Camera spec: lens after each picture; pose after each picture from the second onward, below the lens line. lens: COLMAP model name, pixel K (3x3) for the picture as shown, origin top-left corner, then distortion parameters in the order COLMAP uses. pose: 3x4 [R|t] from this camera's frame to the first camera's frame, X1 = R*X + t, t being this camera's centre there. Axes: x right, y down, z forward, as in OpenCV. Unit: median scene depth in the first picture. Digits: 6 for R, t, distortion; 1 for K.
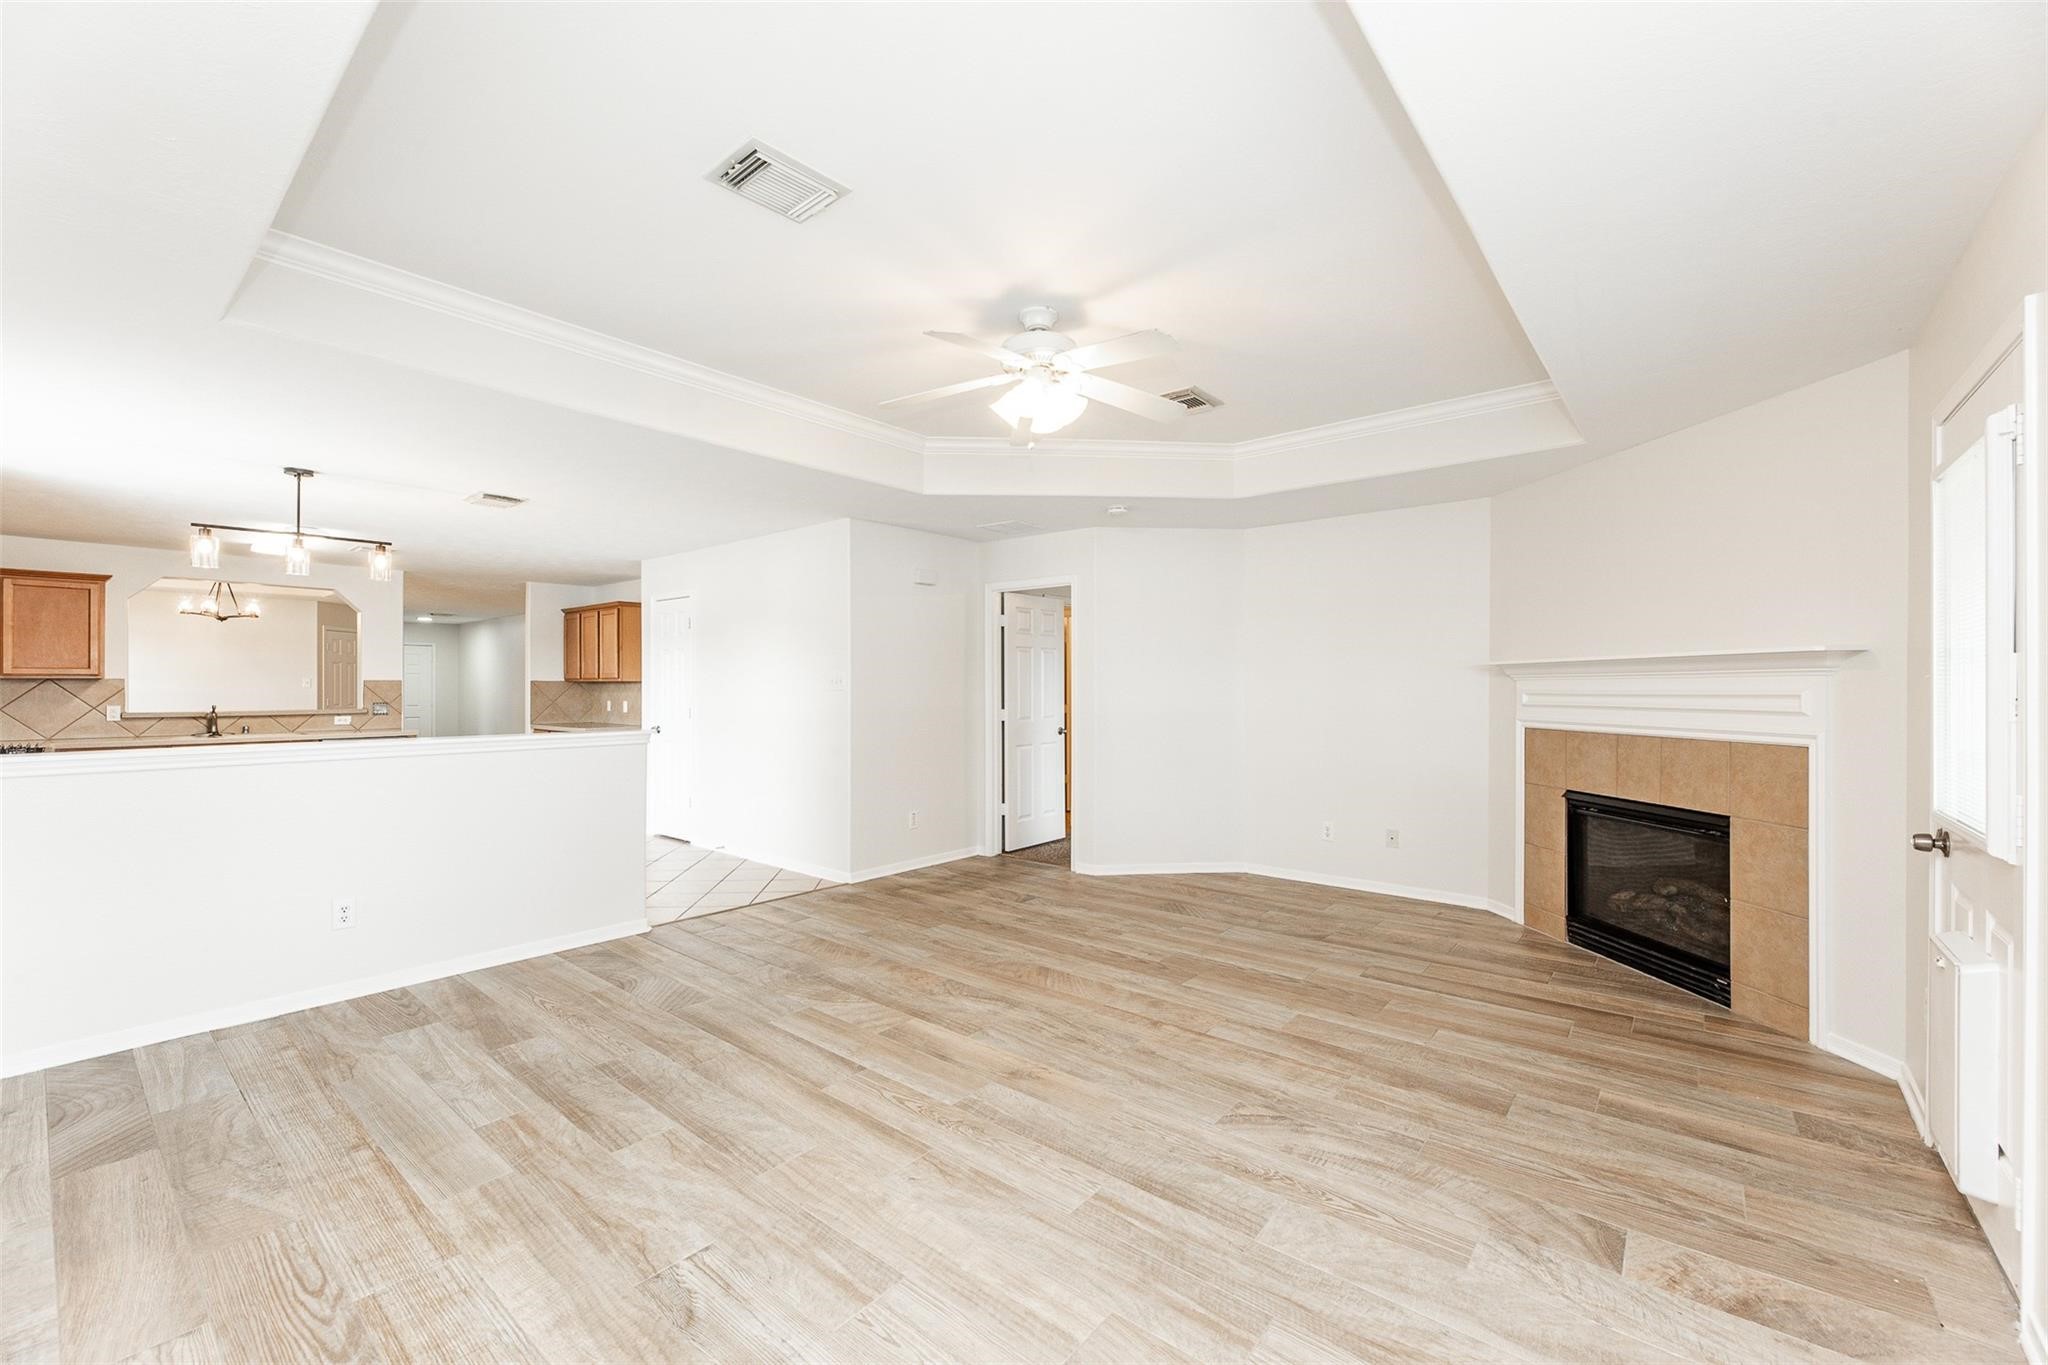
lens RADIAL K [[823.8, 0, 1022.3], [0, 823.8, 680.6], [0, 0, 1]] dist [0.000417, -0.000728]
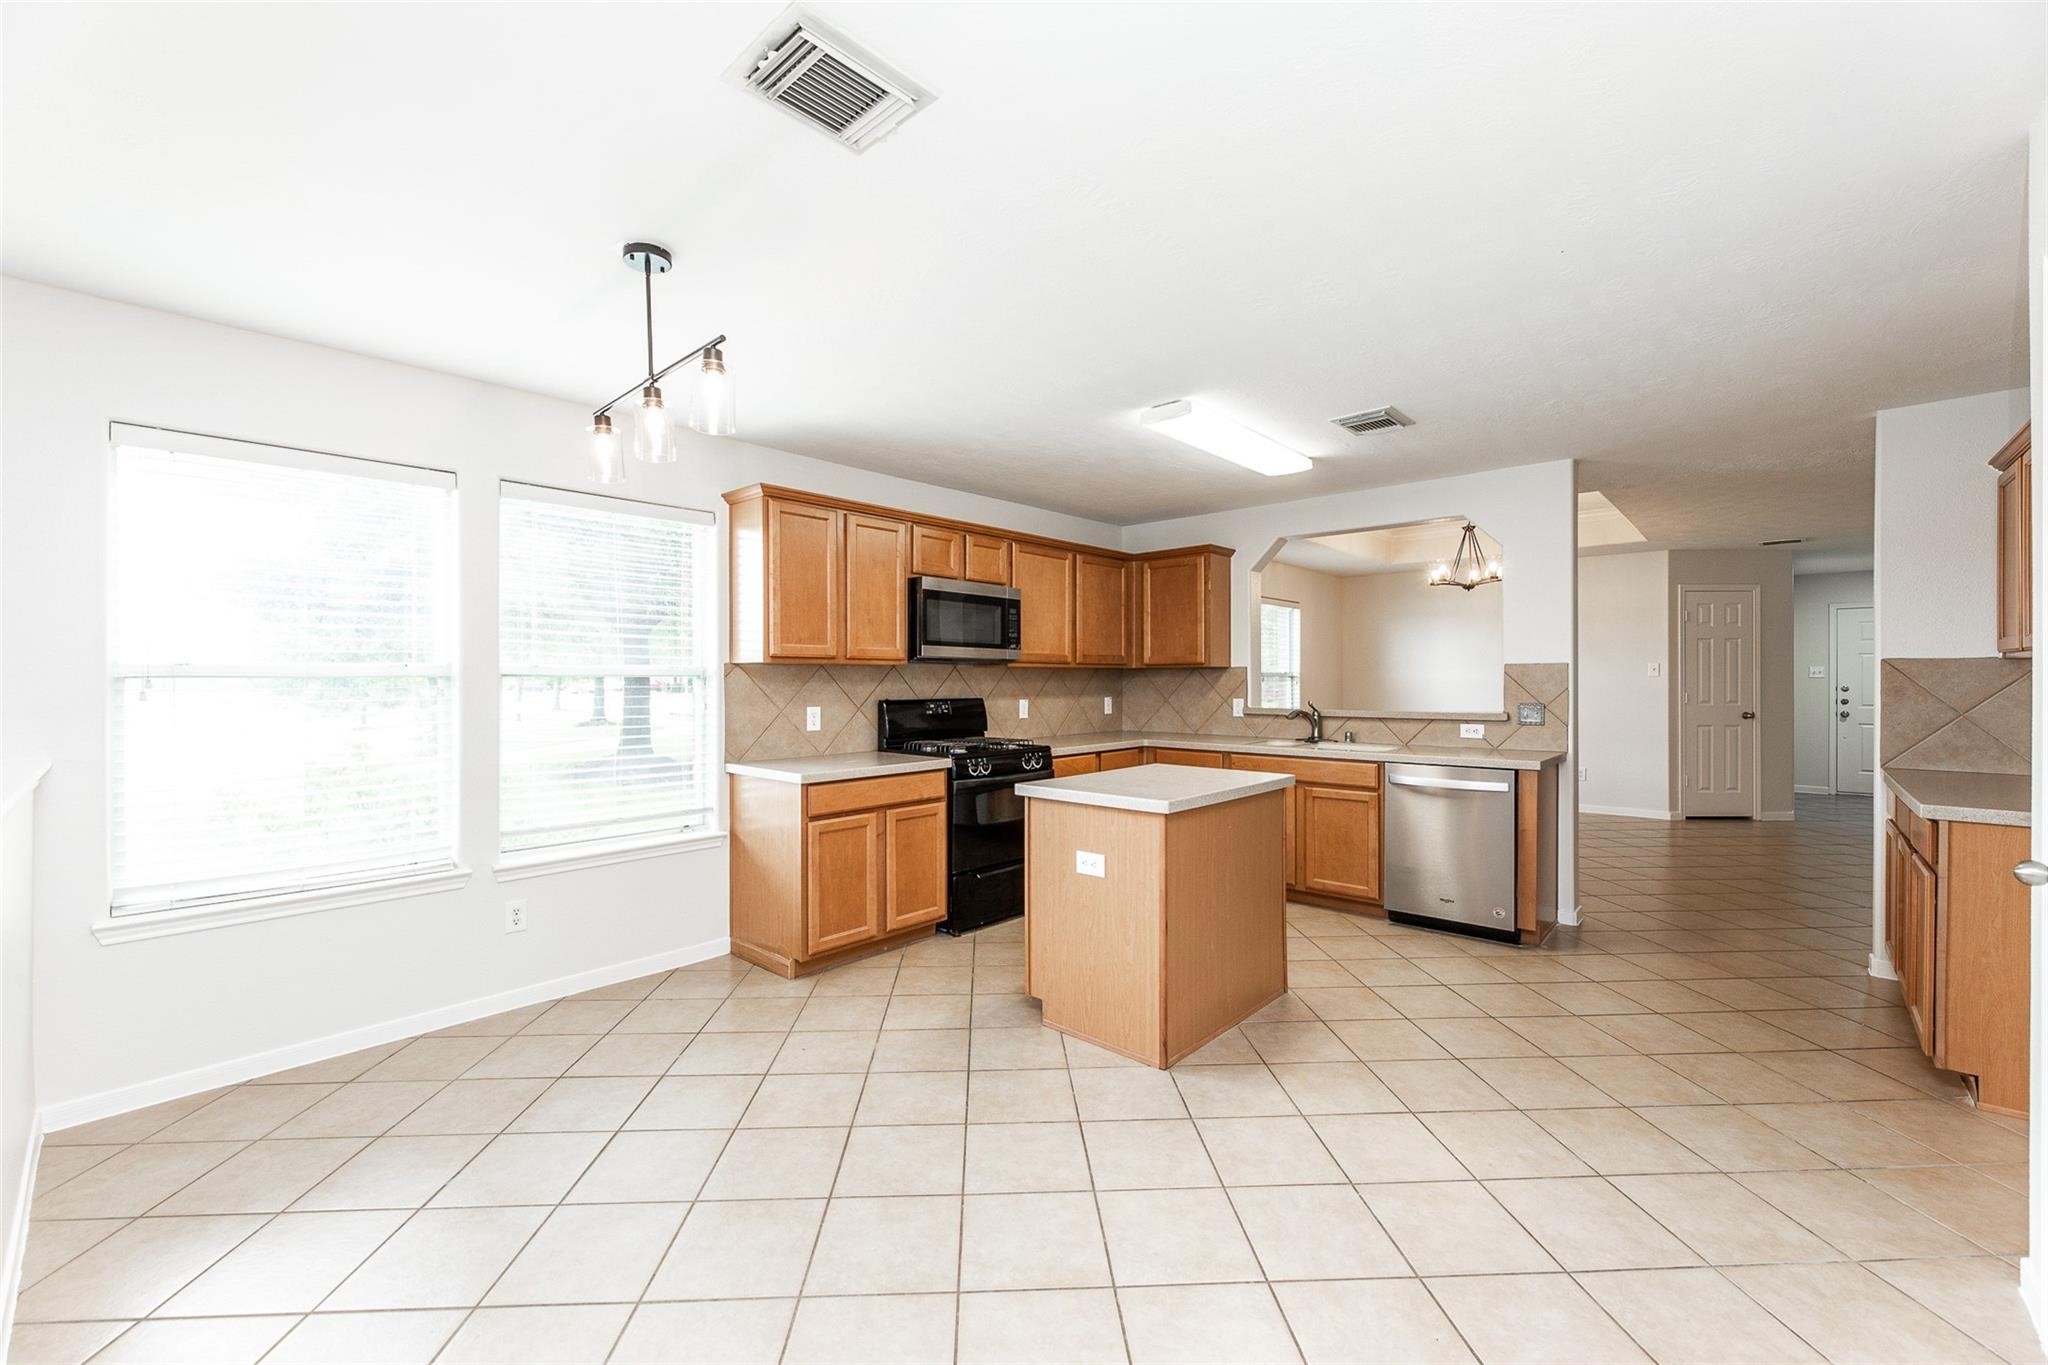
lens RADIAL K [[823.8, 0, 1026.1], [0, 823.8, 680.4], [0, 0, 1]] dist [0.000417, -0.000728]
pose [[-0.040262, 0.002984, -0.999185, -0.431507], [0.009747, 0.999949, 0.002593, 0.012638], [0.999142, -0.009635, -0.040289, 1.448517]]
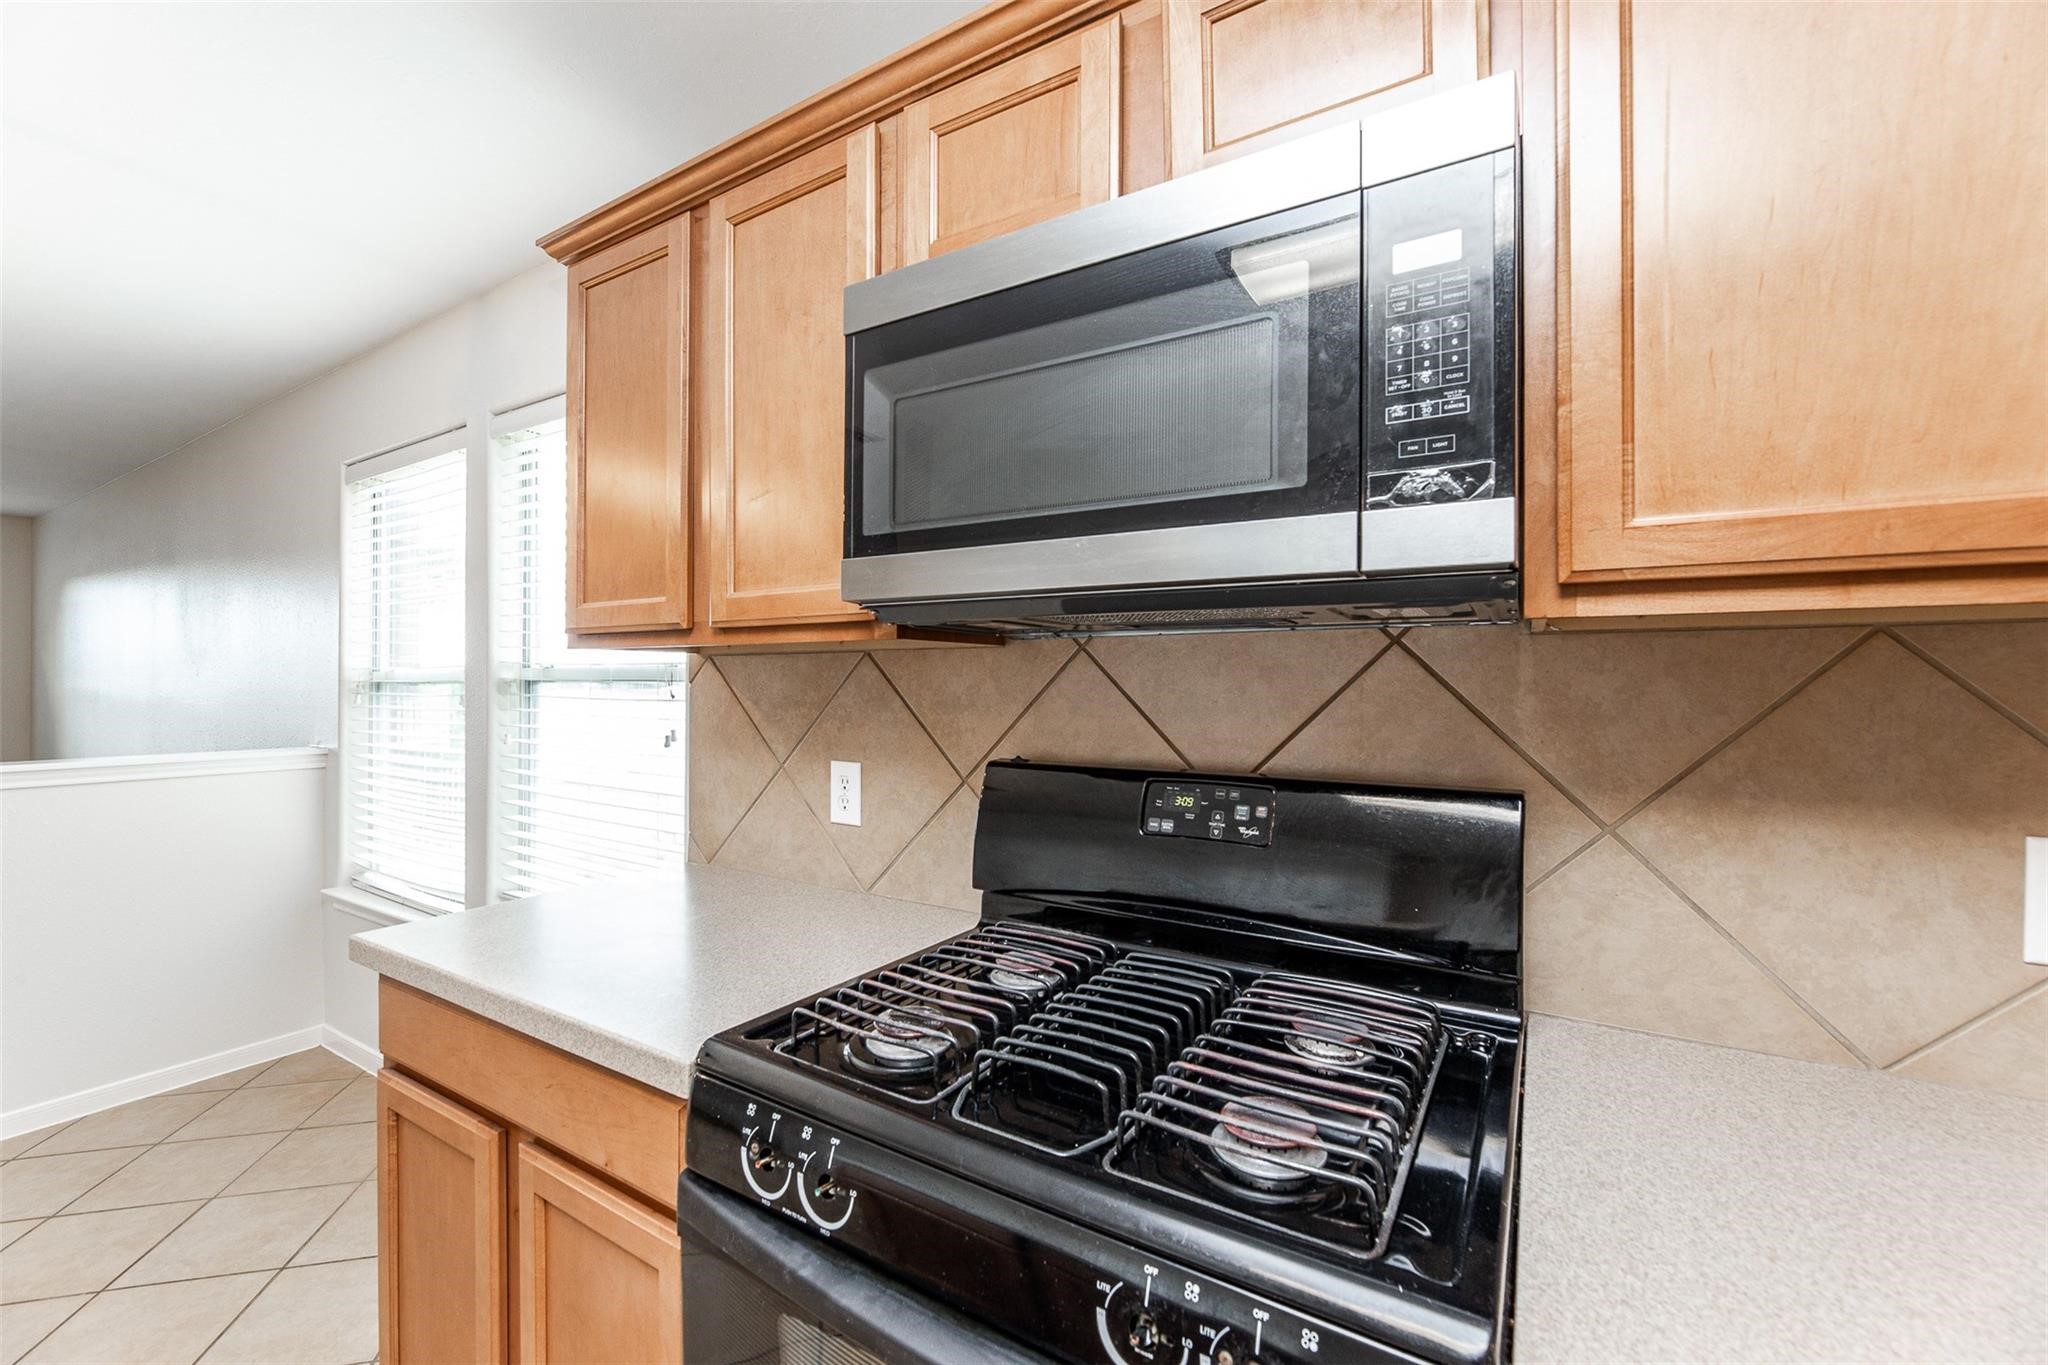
lens RADIAL K [[823.8, 0, 1014.9], [0, 823.8, 683.6], [0, 0, 1]] dist [0.000417, -0.000728]
pose [[-0.990668, -0.000257, -0.136295, -1.598445], [0.000788, 0.999971, -0.007614, 0.011369], [0.136293, -0.007651, -0.990639, 1.553226]]
